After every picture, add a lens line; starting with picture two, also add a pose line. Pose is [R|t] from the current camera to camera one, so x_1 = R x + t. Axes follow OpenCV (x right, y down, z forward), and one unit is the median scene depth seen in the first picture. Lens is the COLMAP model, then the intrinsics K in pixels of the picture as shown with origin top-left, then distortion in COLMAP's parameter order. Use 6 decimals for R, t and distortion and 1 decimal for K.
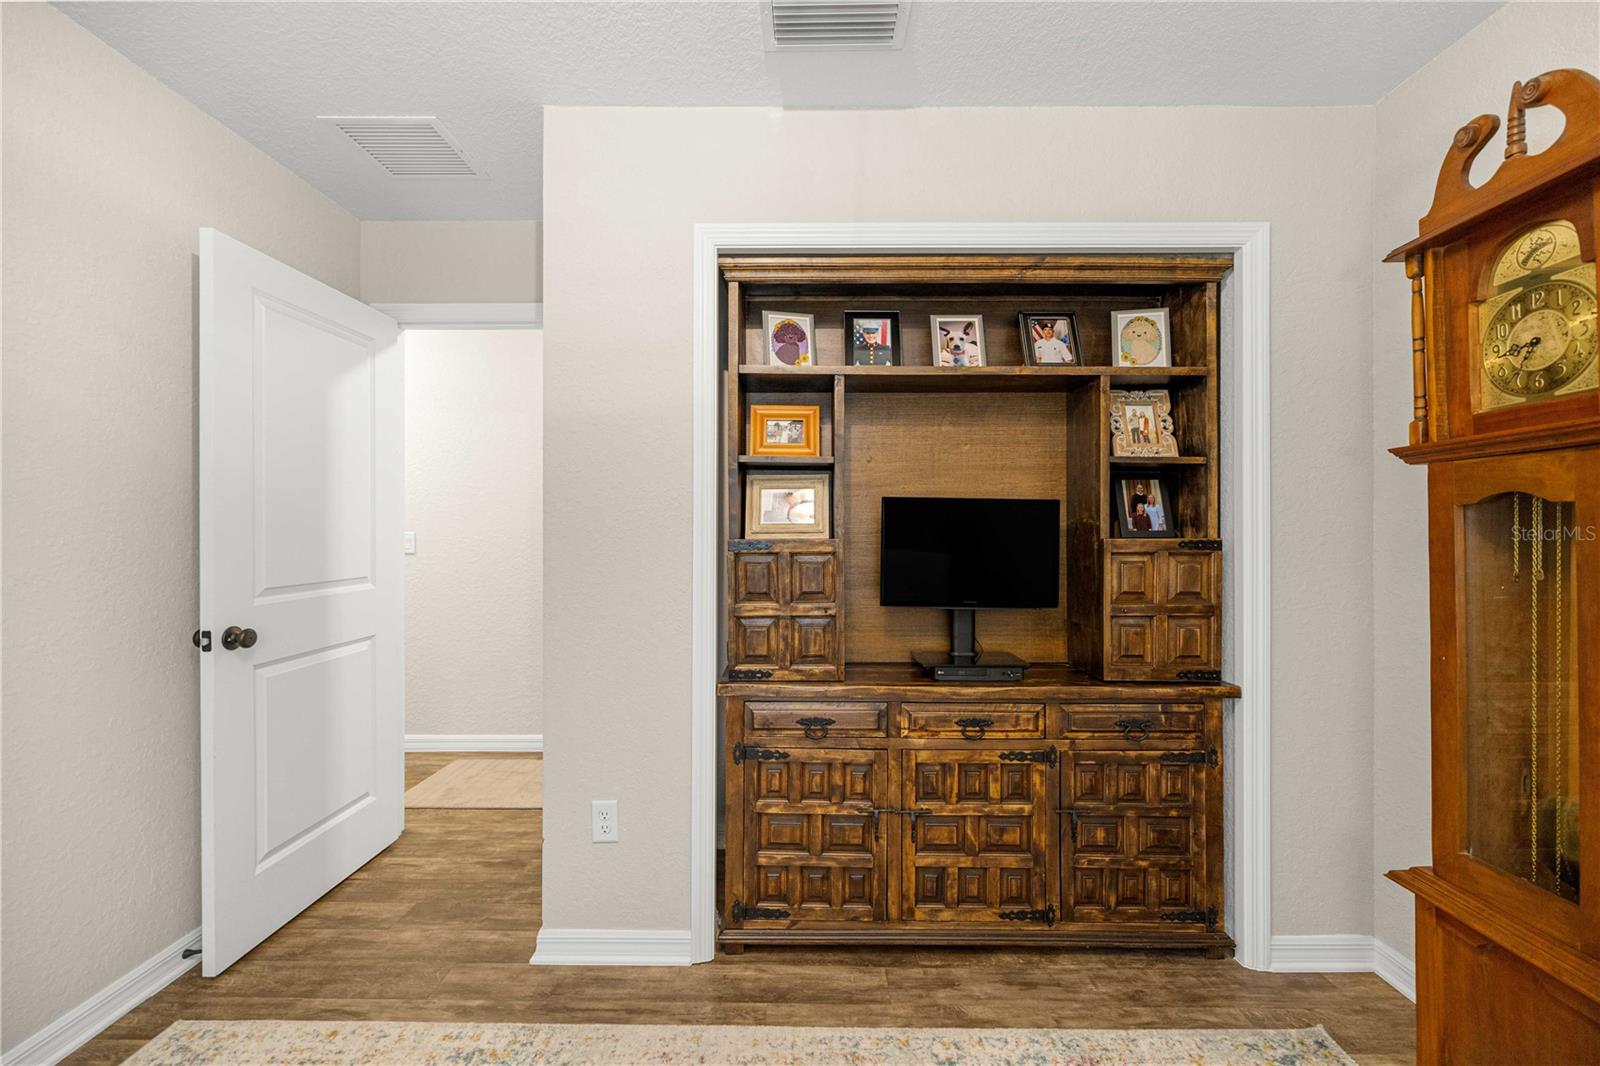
lens RADIAL K [[677.1, 0, 801.7], [0, 677.1, 526.5], [0, 0, 1]] dist [-0.001422, -0.000040]
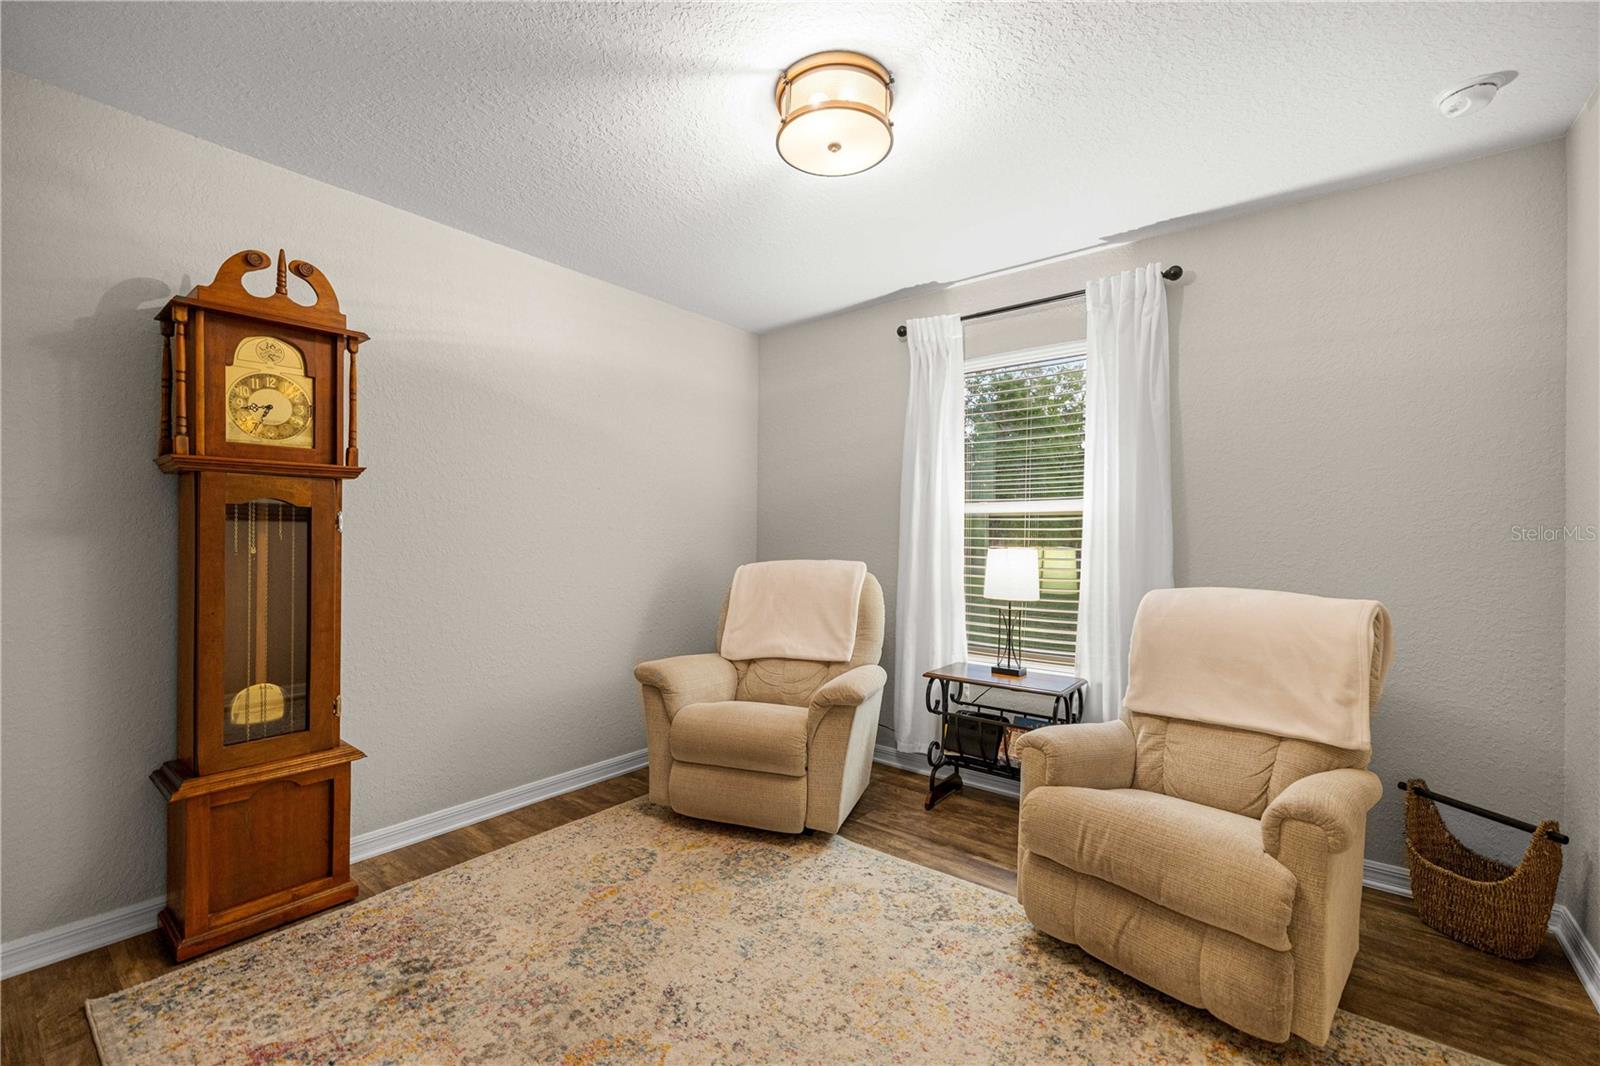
lens RADIAL K [[677.1, 0, 796.5], [0, 677.1, 536.6], [0, 0, 1]] dist [-0.001422, -0.000040]
pose [[-0.792967, -0.008028, 0.609211, -0.888307], [-0.008298, 0.999963, 0.002377, 0.025152], [-0.609208, -0.003170, -0.793004, 1.451544]]
